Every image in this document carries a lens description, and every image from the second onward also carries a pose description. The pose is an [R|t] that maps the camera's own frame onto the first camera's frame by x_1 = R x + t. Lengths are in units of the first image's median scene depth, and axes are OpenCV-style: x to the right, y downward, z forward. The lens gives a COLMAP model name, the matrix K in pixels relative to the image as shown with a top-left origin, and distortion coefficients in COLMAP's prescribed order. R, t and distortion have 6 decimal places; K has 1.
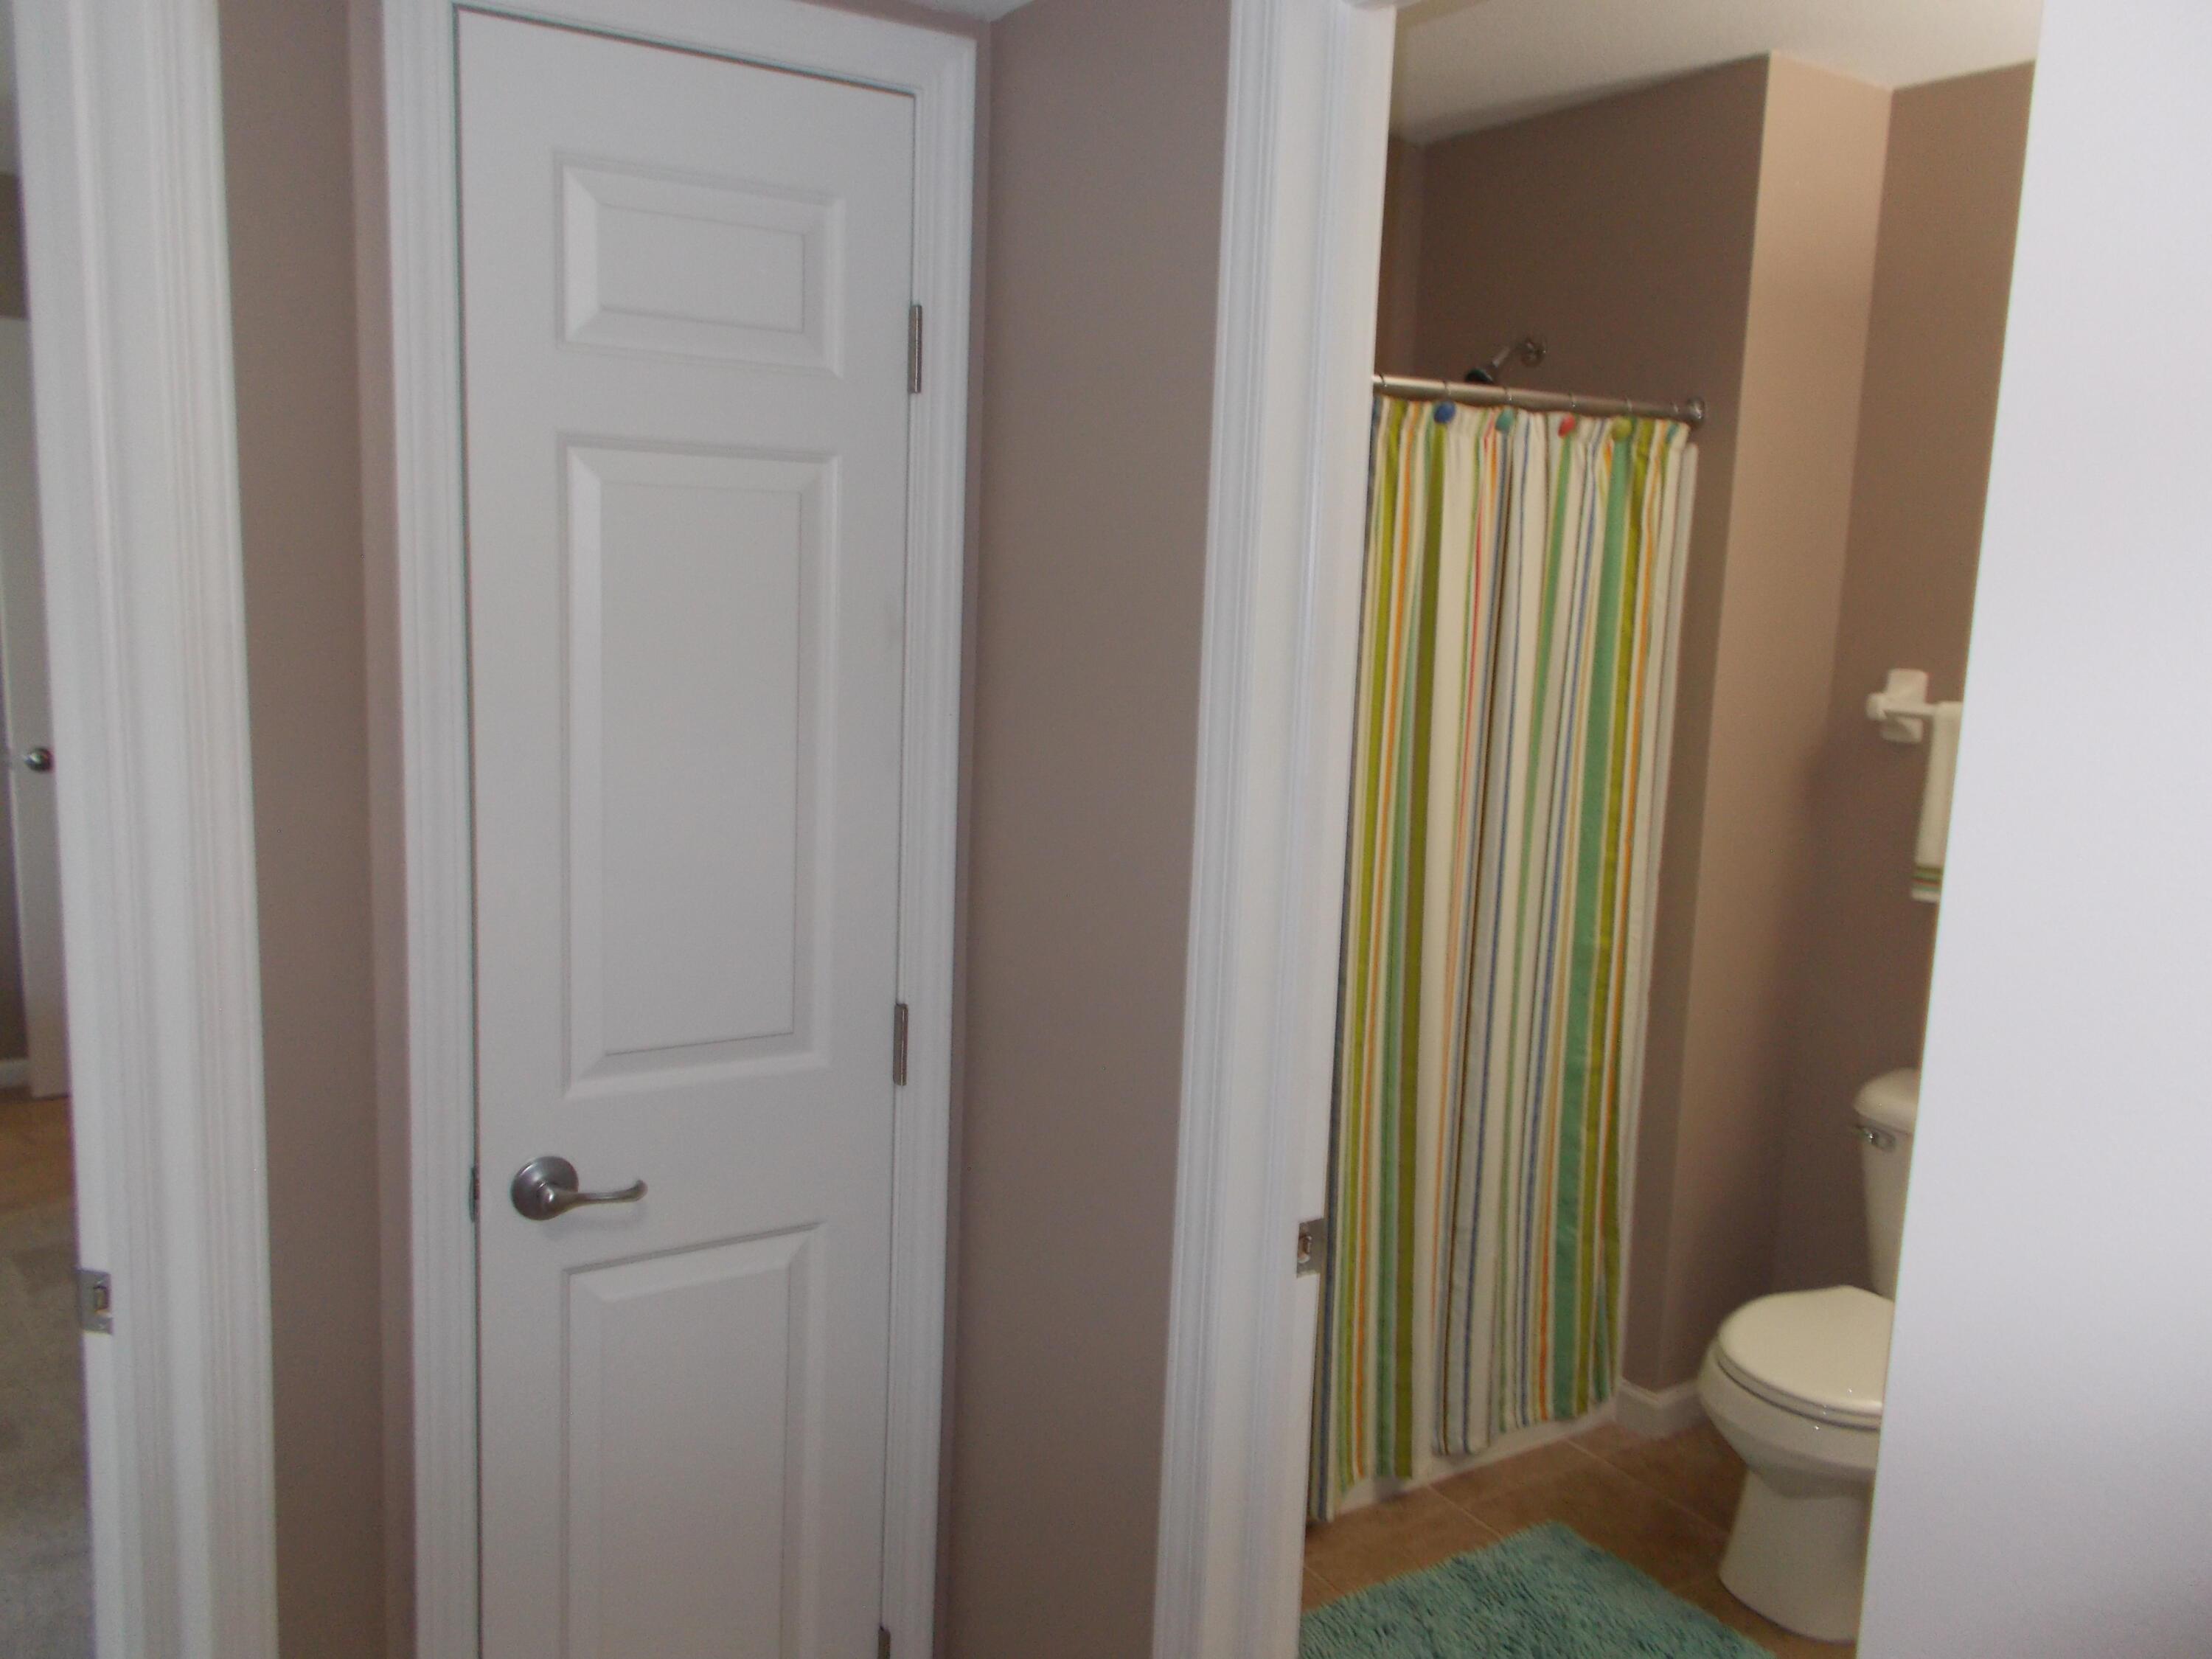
lens RADIAL K [[1745.6, 0, 1104.4], [0, 1745.6, 818.5], [0, 0, 1]] dist [0.051020, 0.002403]
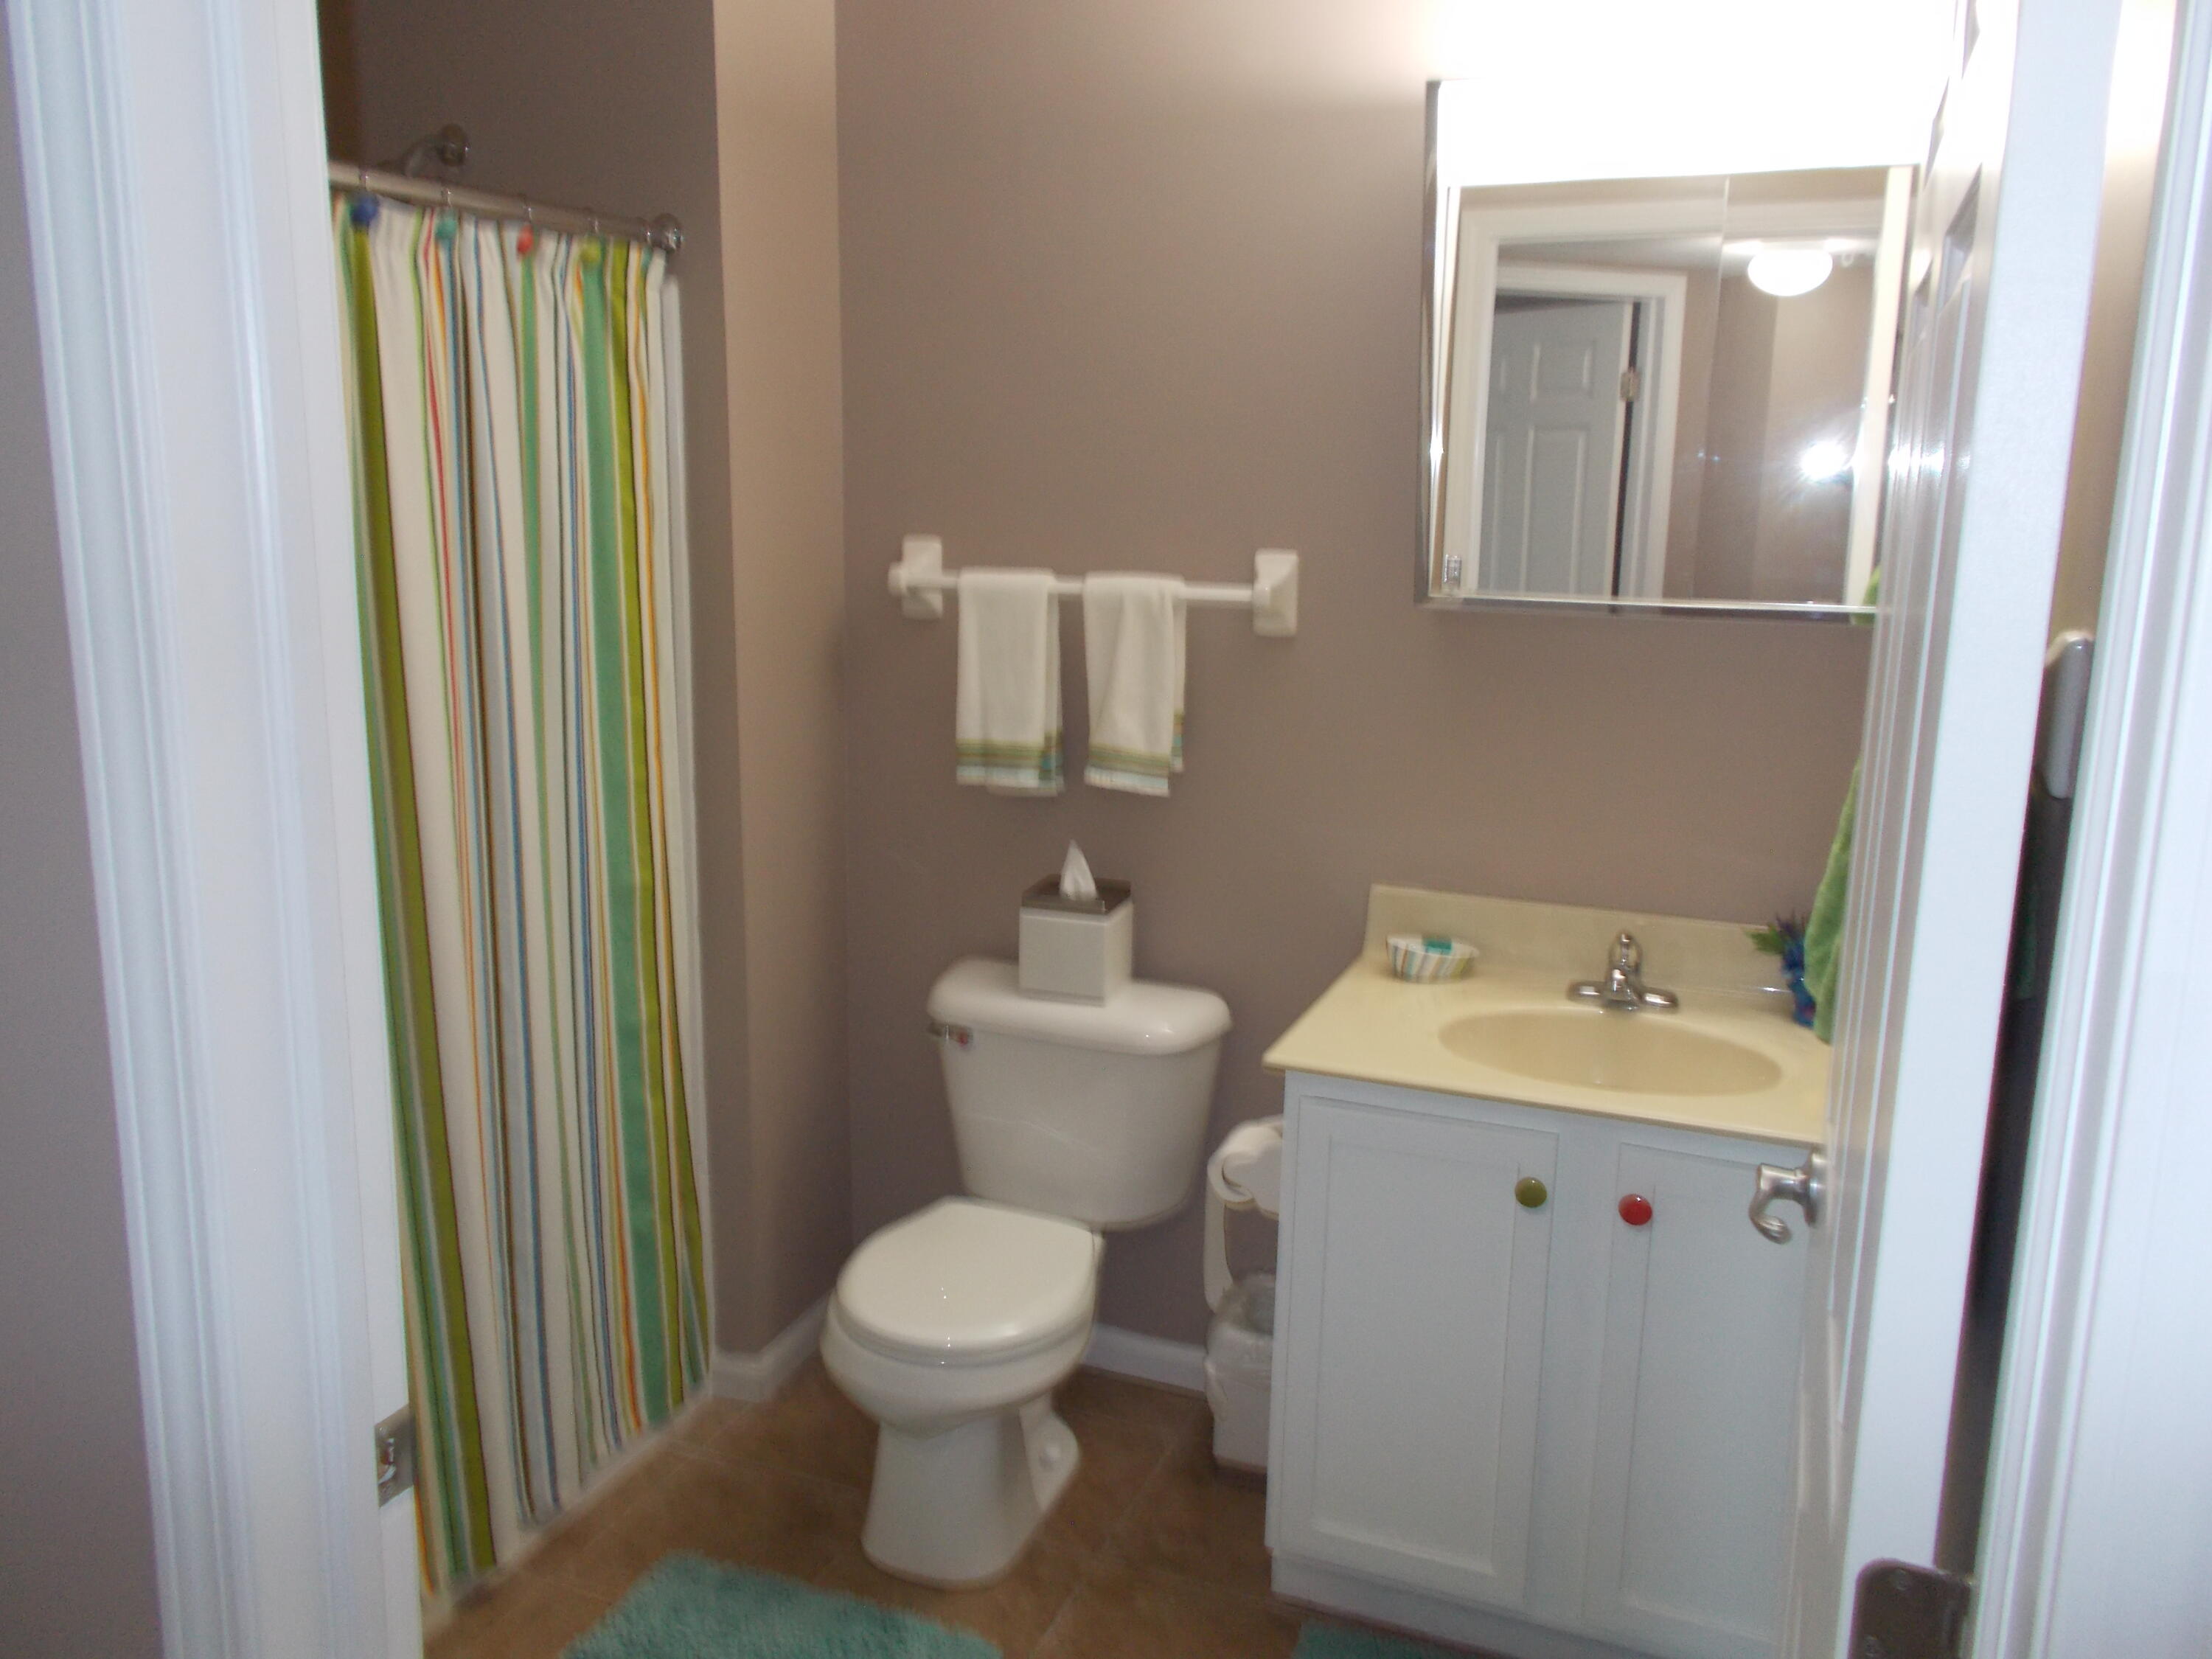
lens RADIAL K [[1745.6, 0, 1104.4], [0, 1745.6, 818.5], [0, 0, 1]] dist [0.051020, 0.002403]
pose [[0.821704, -0.139652, 0.552539, 0.001570], [0.105437, 0.990028, 0.093426, -0.013524], [-0.560076, -0.018510, 0.828234, 0.175246]]
